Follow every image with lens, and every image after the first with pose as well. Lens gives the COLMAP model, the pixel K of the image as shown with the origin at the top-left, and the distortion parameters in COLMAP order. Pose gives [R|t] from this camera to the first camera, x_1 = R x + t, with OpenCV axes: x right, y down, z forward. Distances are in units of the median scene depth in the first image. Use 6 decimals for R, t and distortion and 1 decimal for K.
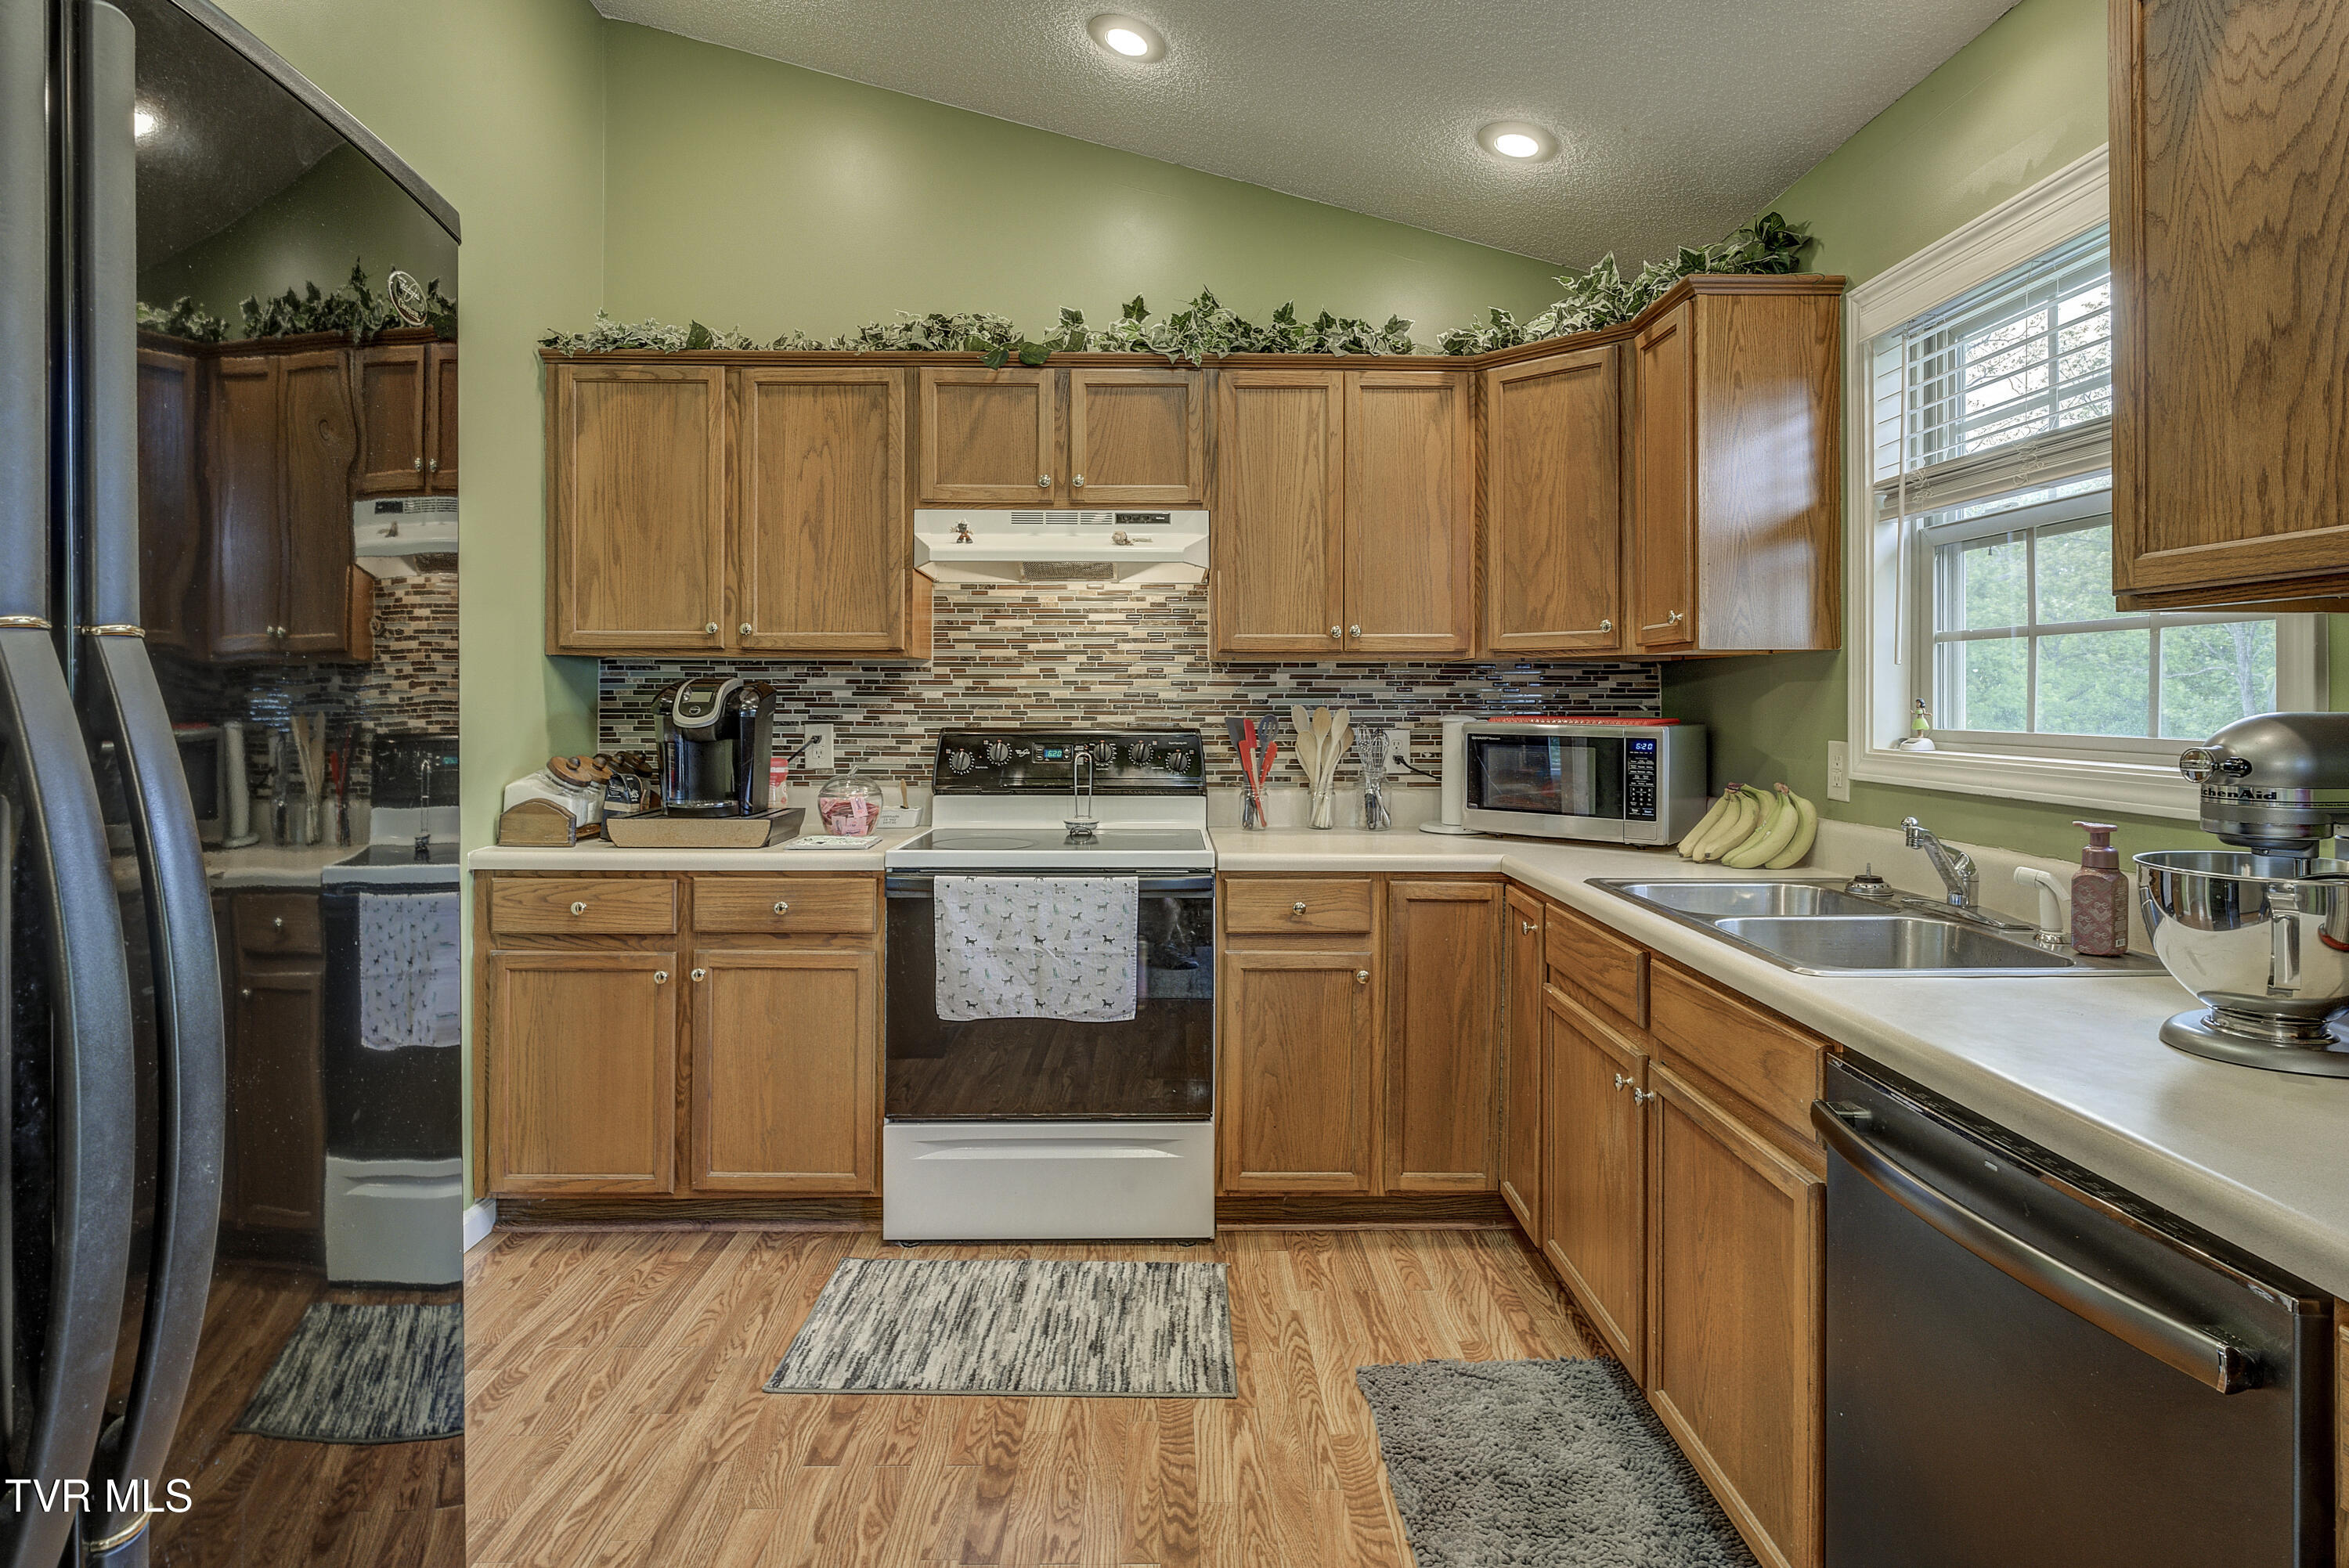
lens RADIAL K [[1227.2, 0, 1167.3], [0, 1227.2, 693.4], [0, 0, 1]] dist [-0.004169, 0.000170]
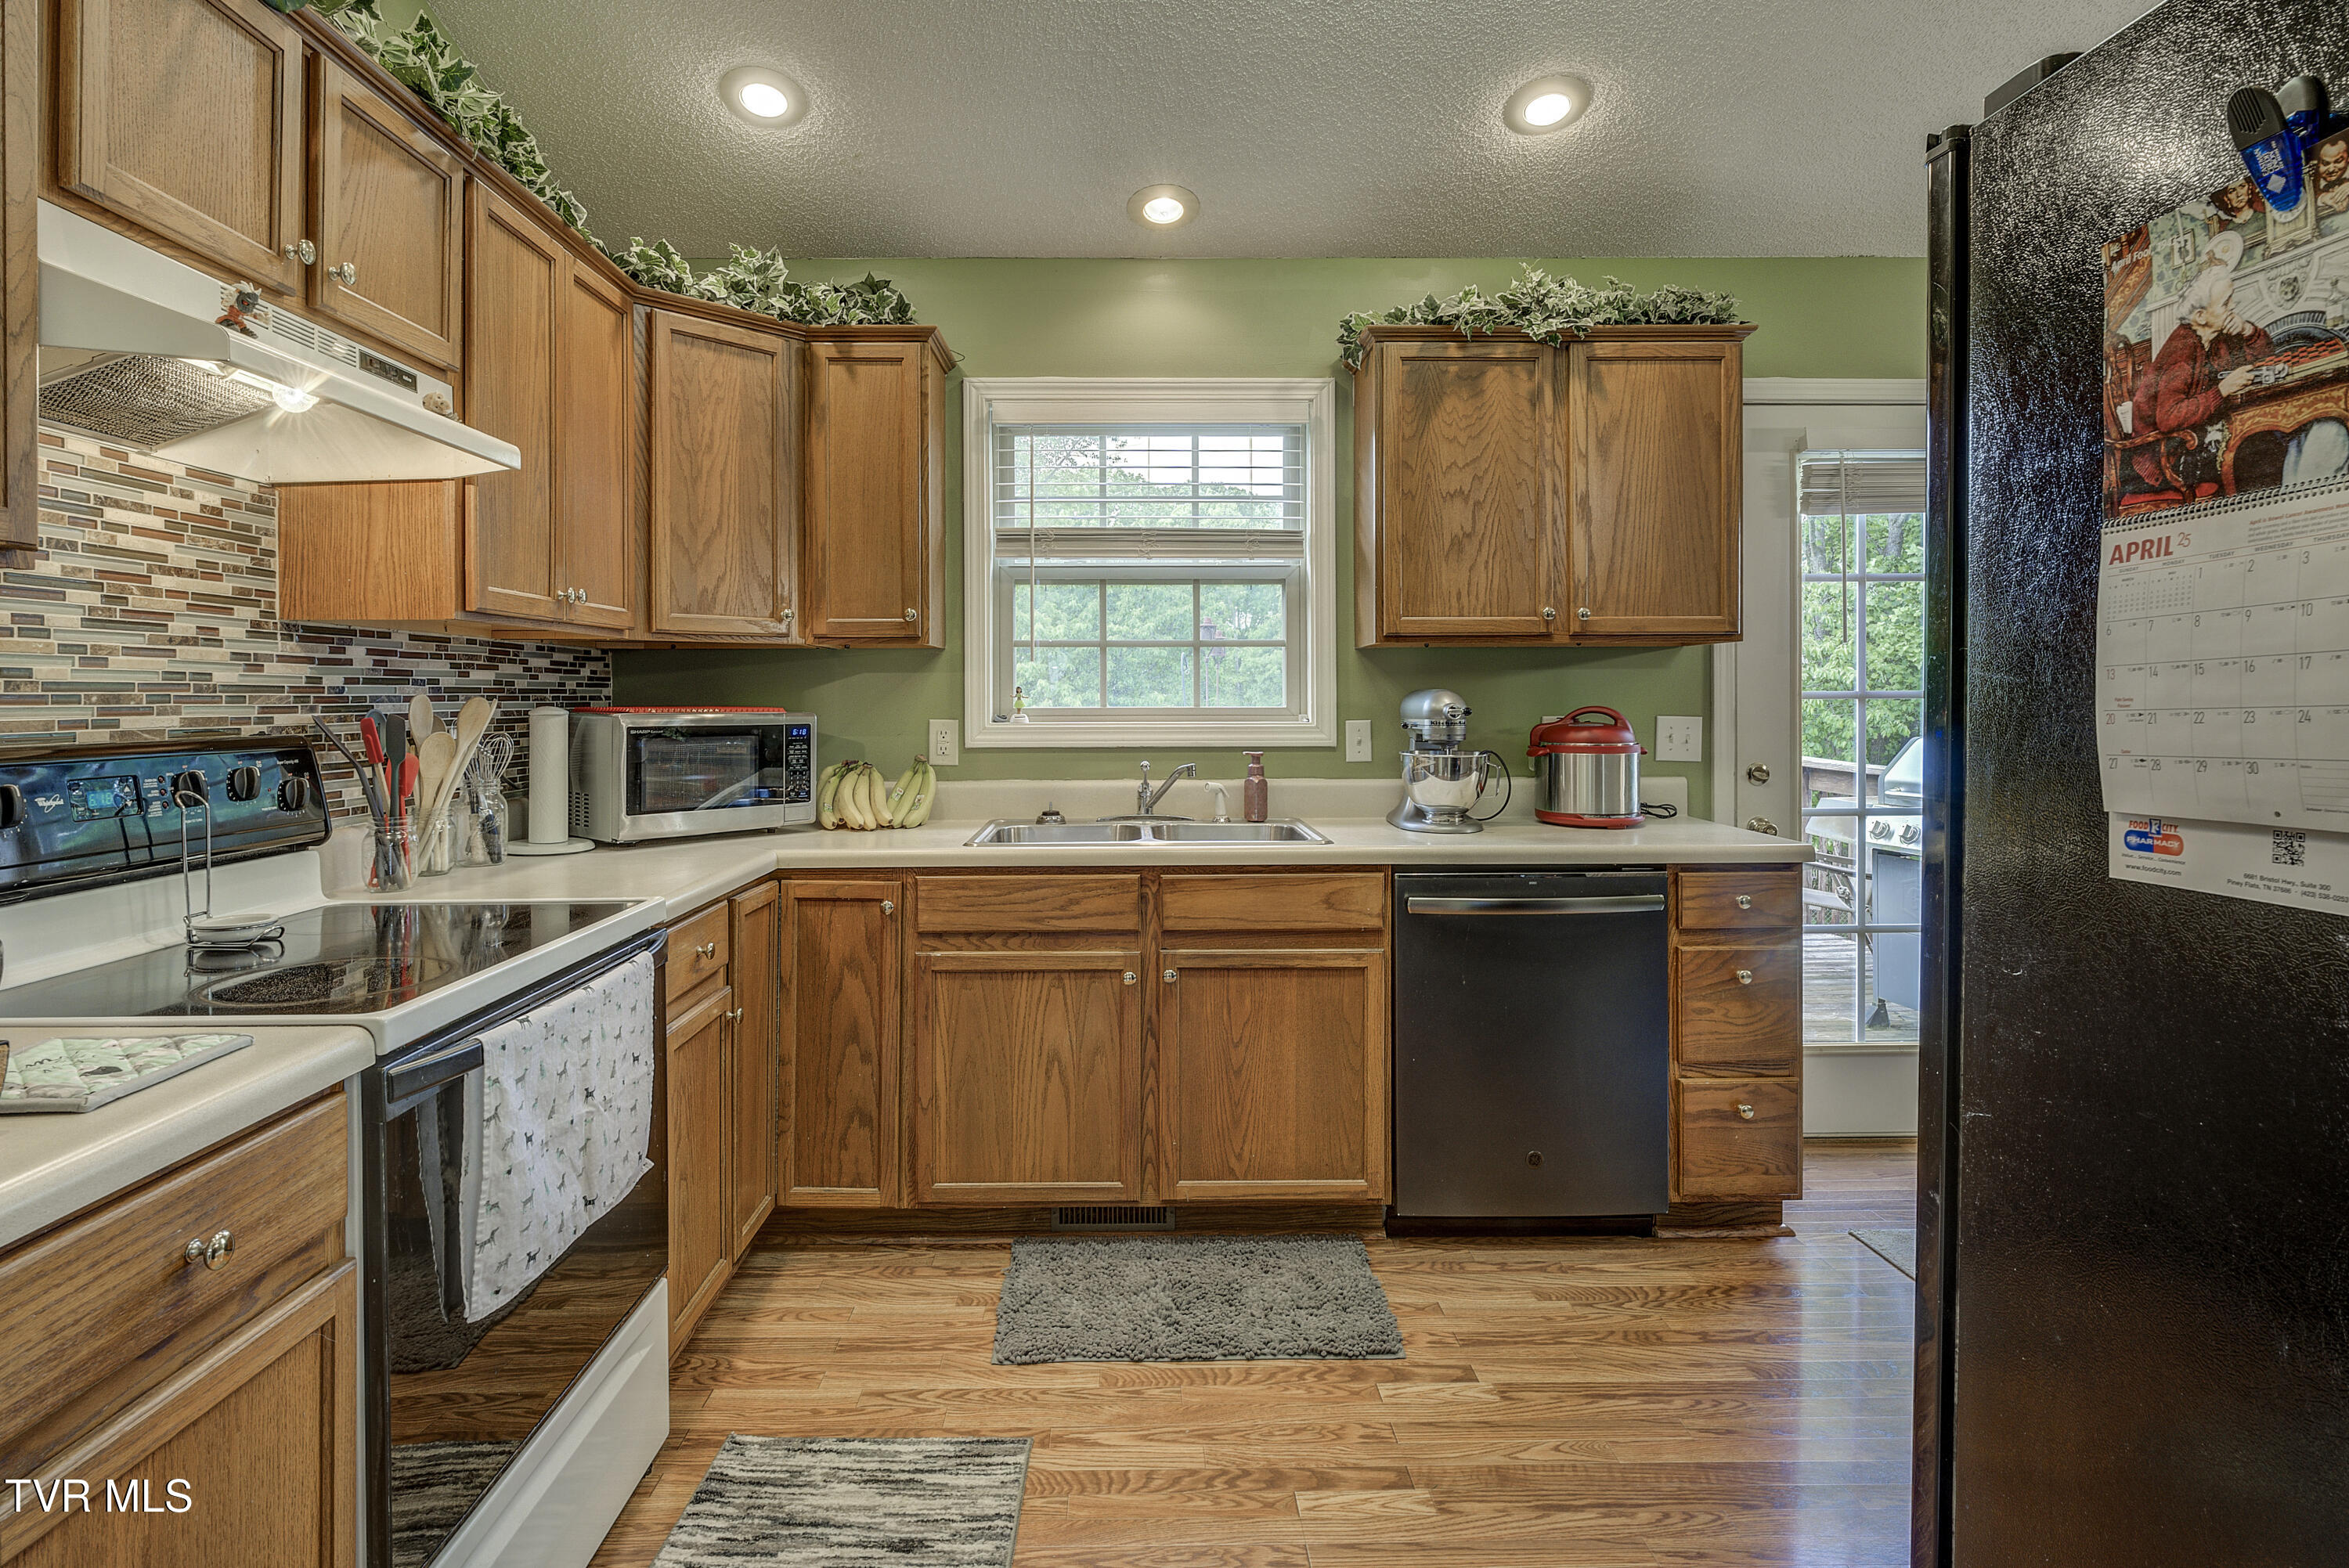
lens RADIAL K [[1211.3, 0, 1163.3], [0, 1211.3, 702.8], [0, 0, 1]] dist [-0.003773, 0.000000]
pose [[-0.013352, -0.007422, 0.999883, -0.751025], [0.000215, 0.999972, 0.007426, 0.012185], [-0.999911, 0.000315, -0.013350, 0.806711]]
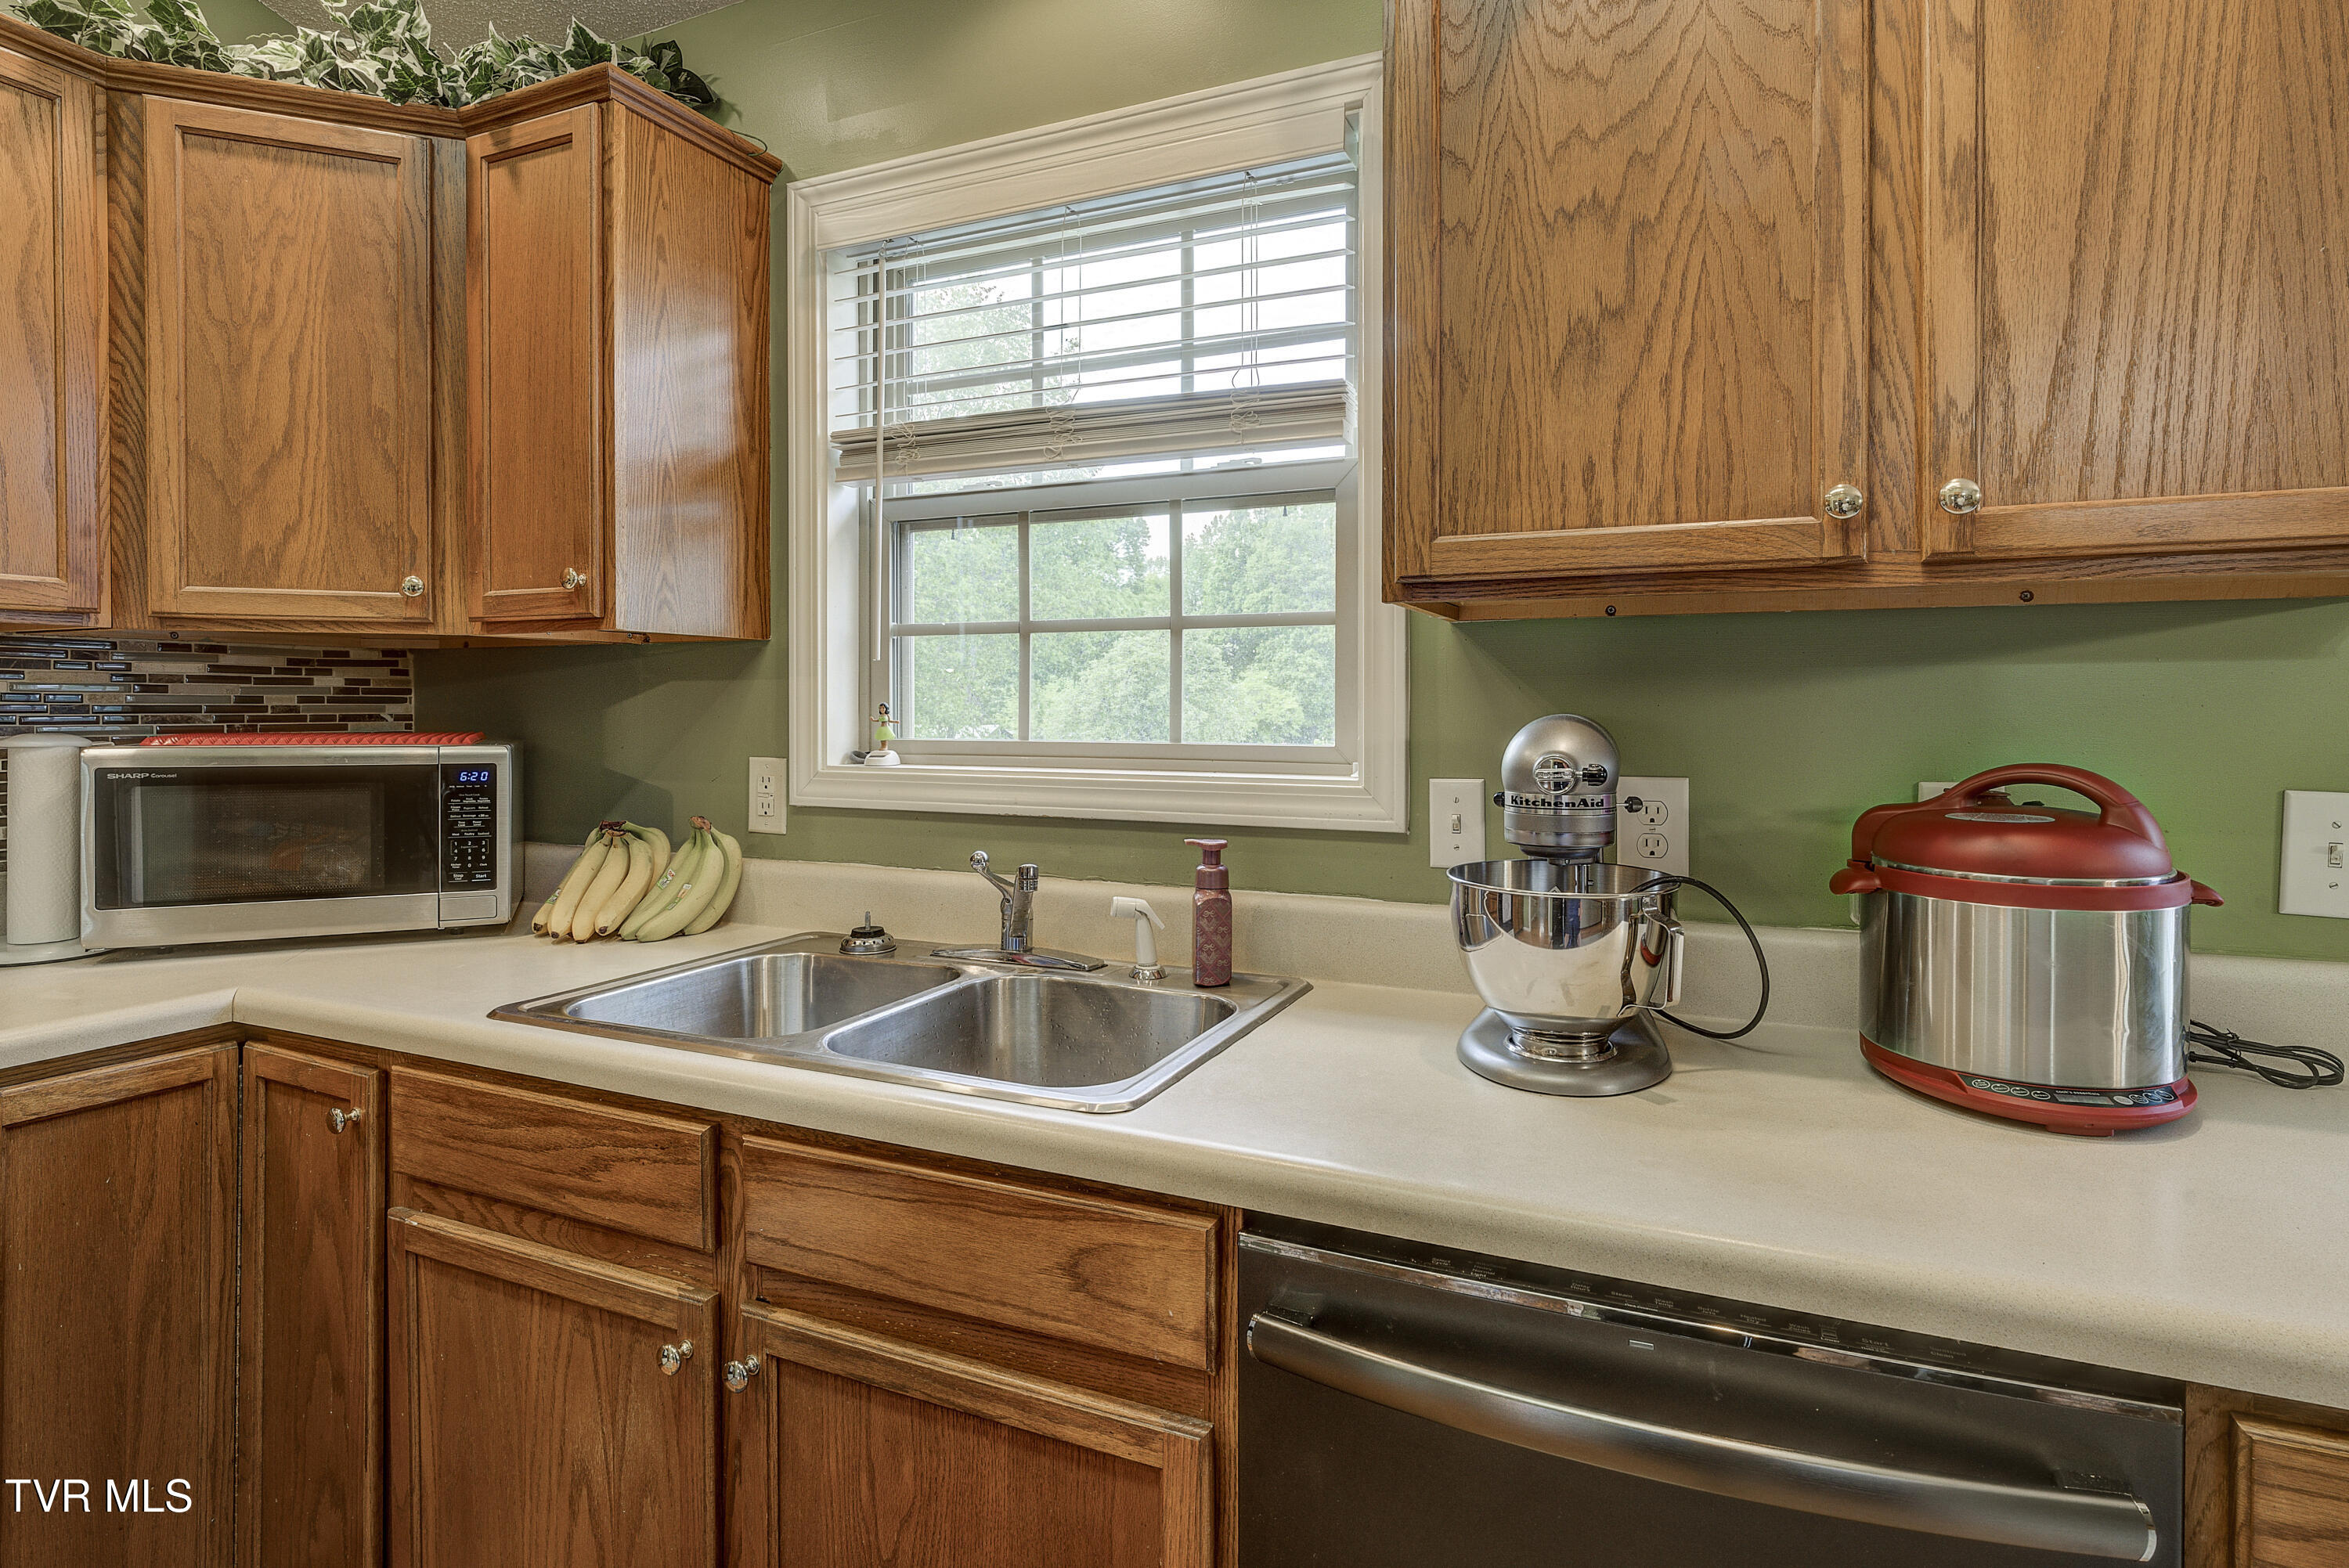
lens RADIAL K [[1194.0, 0, 1211.0], [0, 1194.0, 720.9], [0, 0, 1]] dist [-0.010454, 0.000902]
pose [[0.408973, -0.012080, 0.912467, -0.031277], [-0.003042, 0.999889, 0.014601, 0.003814], [-0.912541, -0.008747, 0.408891, 0.442273]]
